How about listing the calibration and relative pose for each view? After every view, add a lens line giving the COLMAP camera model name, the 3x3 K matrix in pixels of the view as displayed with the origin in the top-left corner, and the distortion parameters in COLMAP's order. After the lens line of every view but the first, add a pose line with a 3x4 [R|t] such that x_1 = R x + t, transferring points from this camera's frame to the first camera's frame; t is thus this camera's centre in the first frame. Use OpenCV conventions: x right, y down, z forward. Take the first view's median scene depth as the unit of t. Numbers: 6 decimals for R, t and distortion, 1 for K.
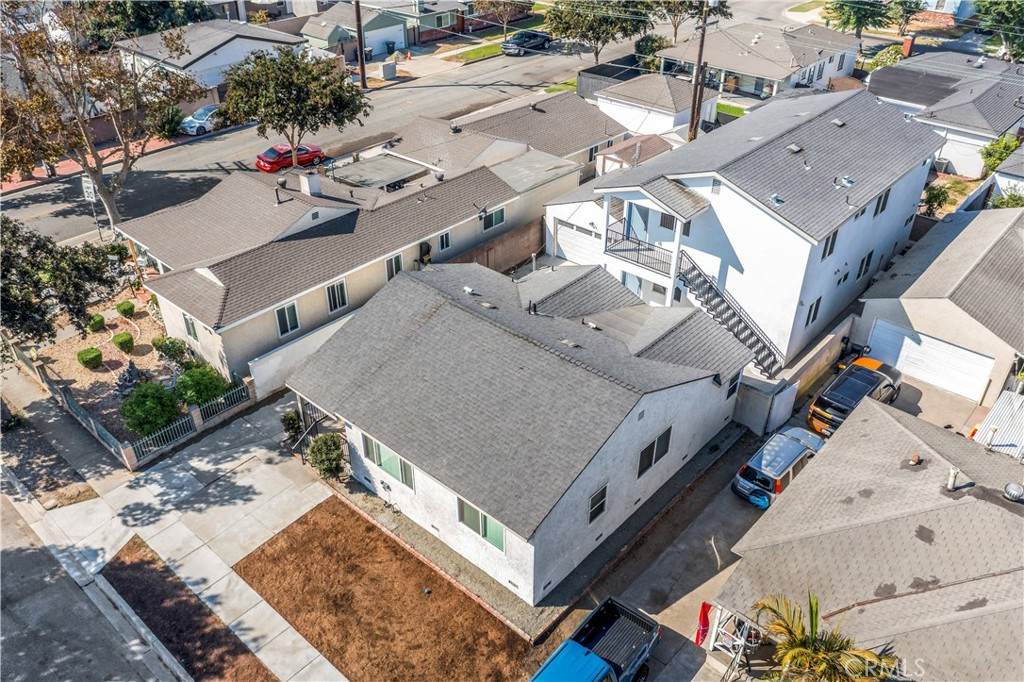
lens RADIAL K [[810.1, 0, 512.0], [0, 810.1, 341.0], [0, 0, 1]] dist [-0.010998, -0.007714]
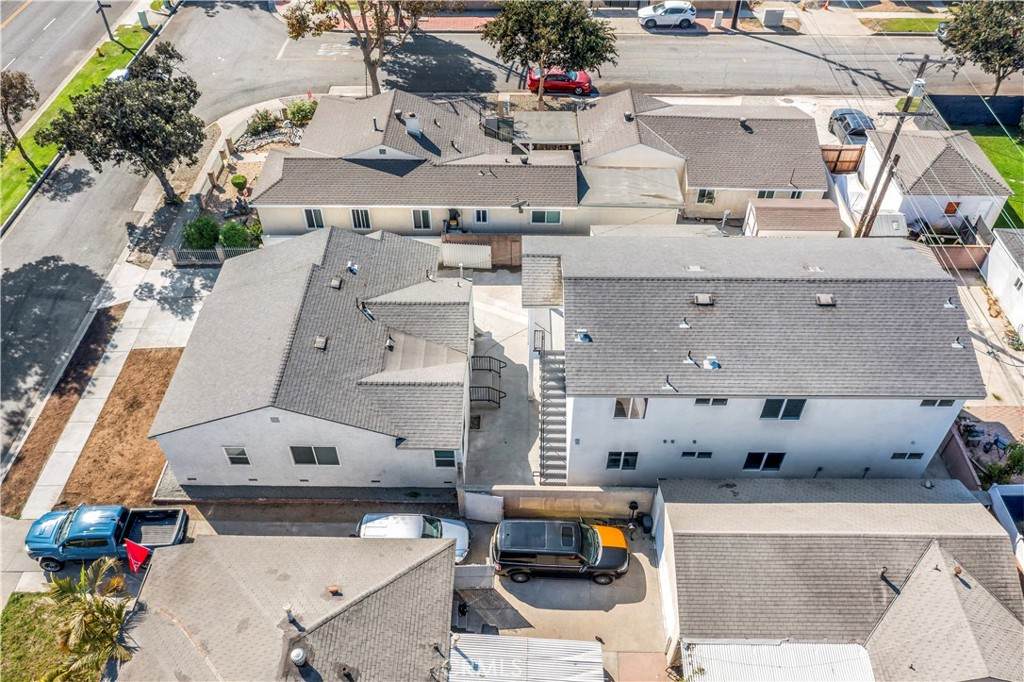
lens RADIAL K [[797.0, 0, 510.1], [0, 797.0, 345.5], [0, 0, 1]] dist [-0.010454, -0.002571]
pose [[0.656137, 0.530255, -0.536948, 0.739835], [-0.411363, 0.847837, 0.334593, -0.420002], [0.632664, 0.001341, 0.774425, 0.207714]]
